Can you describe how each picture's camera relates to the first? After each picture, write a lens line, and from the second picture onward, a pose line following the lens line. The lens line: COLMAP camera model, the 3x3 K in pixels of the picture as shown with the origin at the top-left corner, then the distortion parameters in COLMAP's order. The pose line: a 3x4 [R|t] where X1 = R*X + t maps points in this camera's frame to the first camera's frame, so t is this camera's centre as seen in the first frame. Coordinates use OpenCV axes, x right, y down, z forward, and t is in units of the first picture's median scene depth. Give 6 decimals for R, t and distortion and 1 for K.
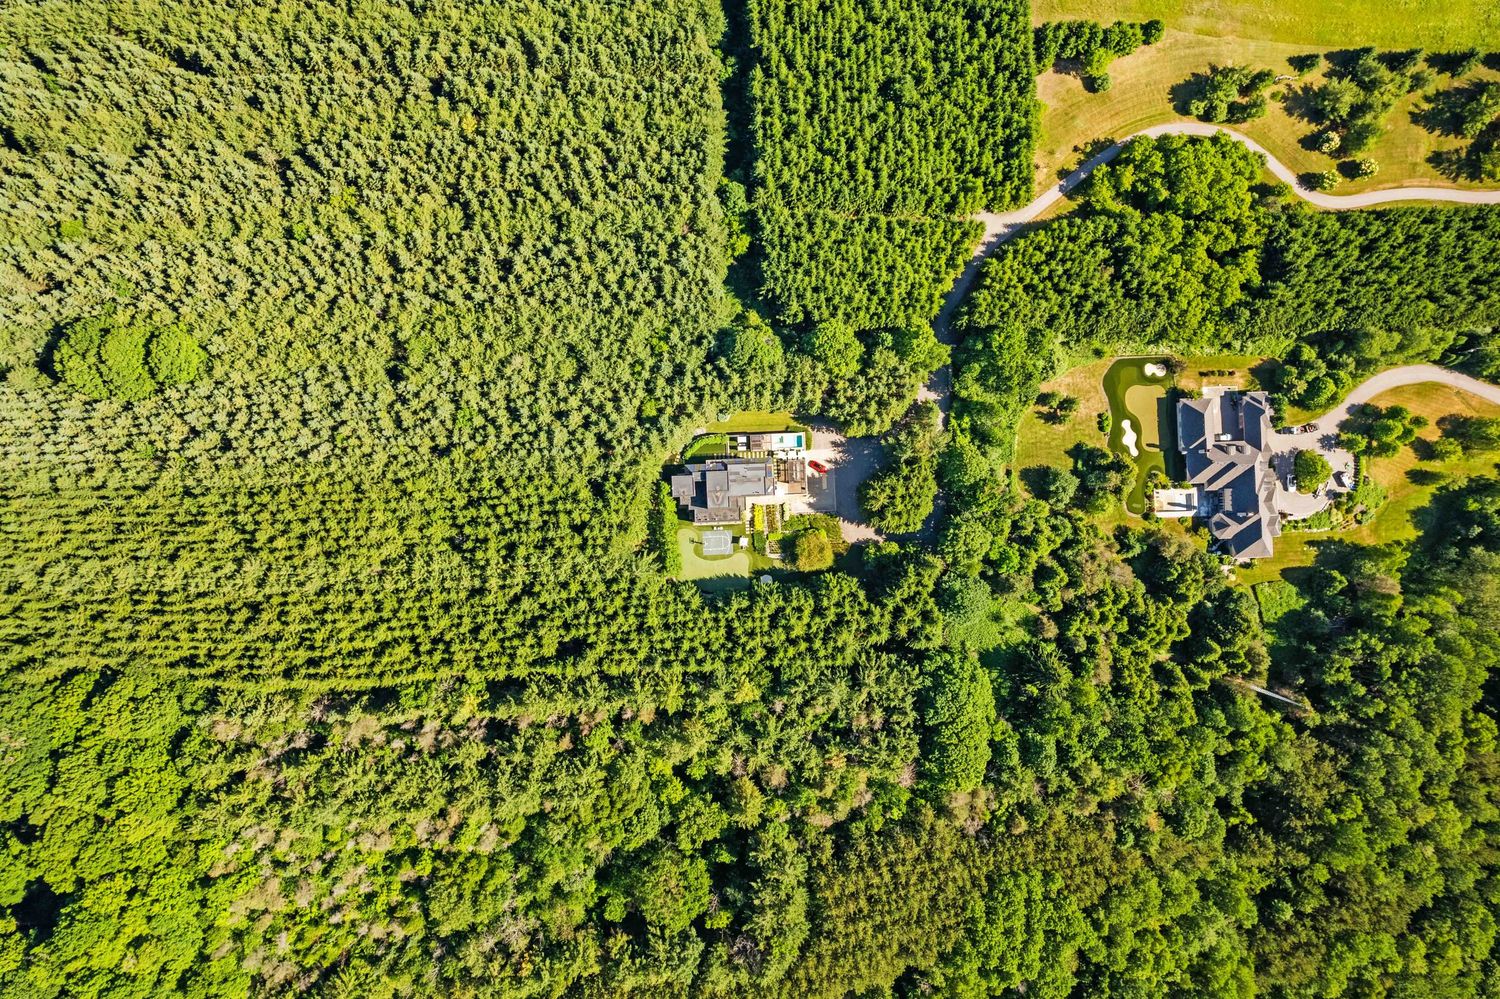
lens RADIAL K [[960.9, 0, 755.4], [0, 960.9, 499.6], [0, 0, 1]] dist [-0.086506, 0.083680]
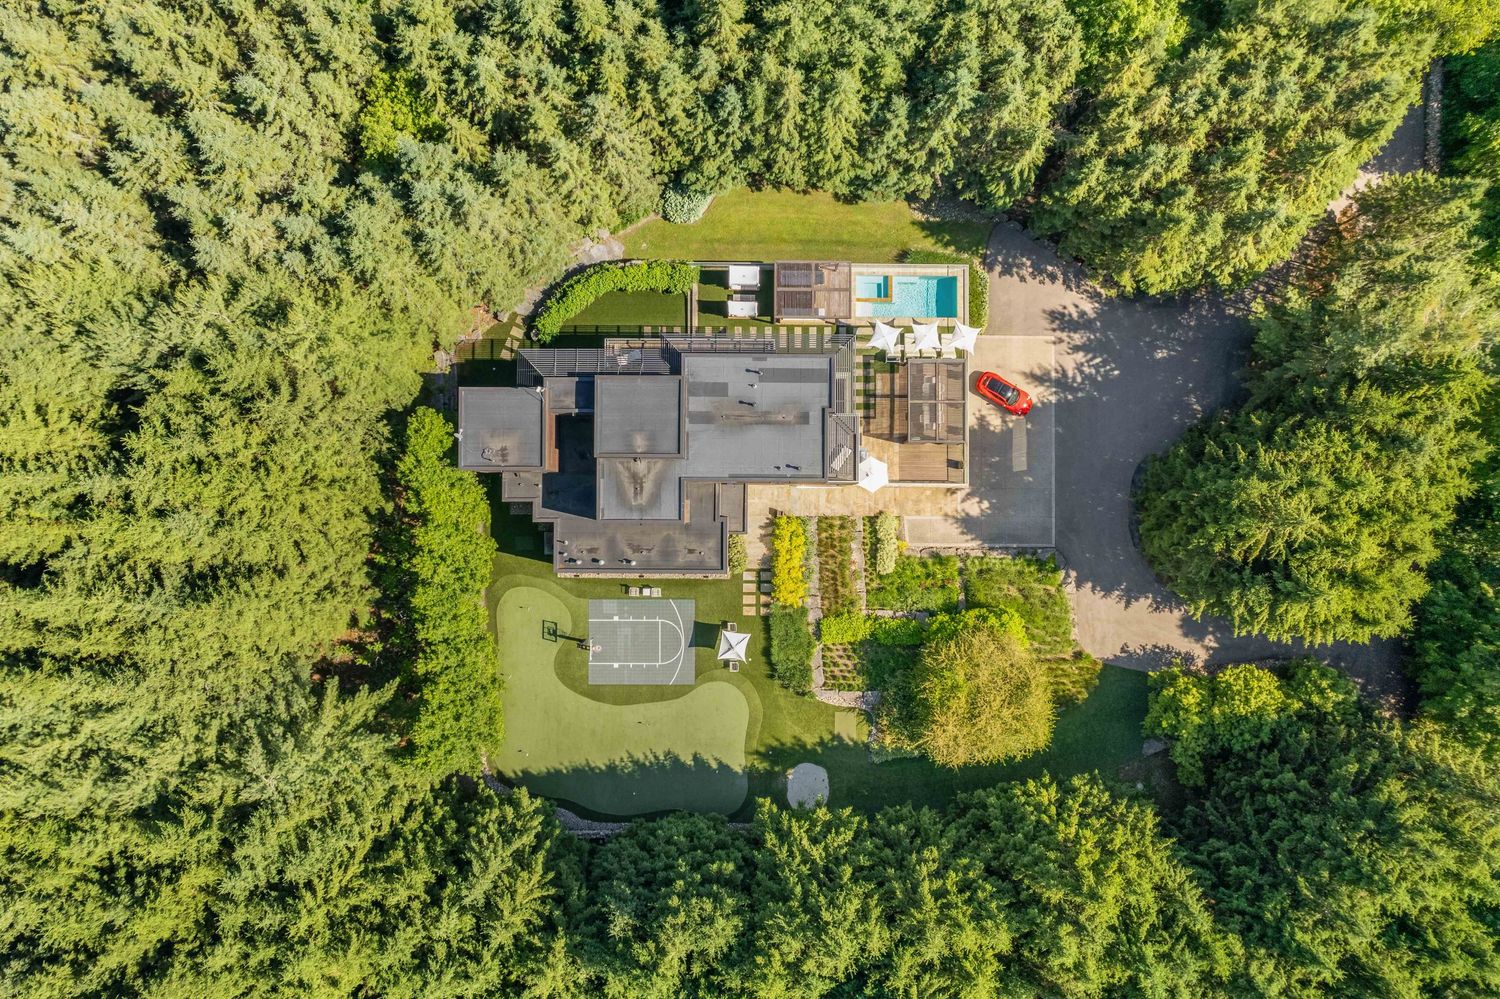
lens RADIAL K [[960.9, 0, 755.4], [0, 960.9, 499.6], [0, 0, 1]] dist [-0.086506, 0.083680]
pose [[0.998856, 0.046945, -0.009155, -0.005434], [-0.046956, 0.998897, -0.000960, 0.001756], [0.009099, 0.001389, 0.999958, 0.744923]]
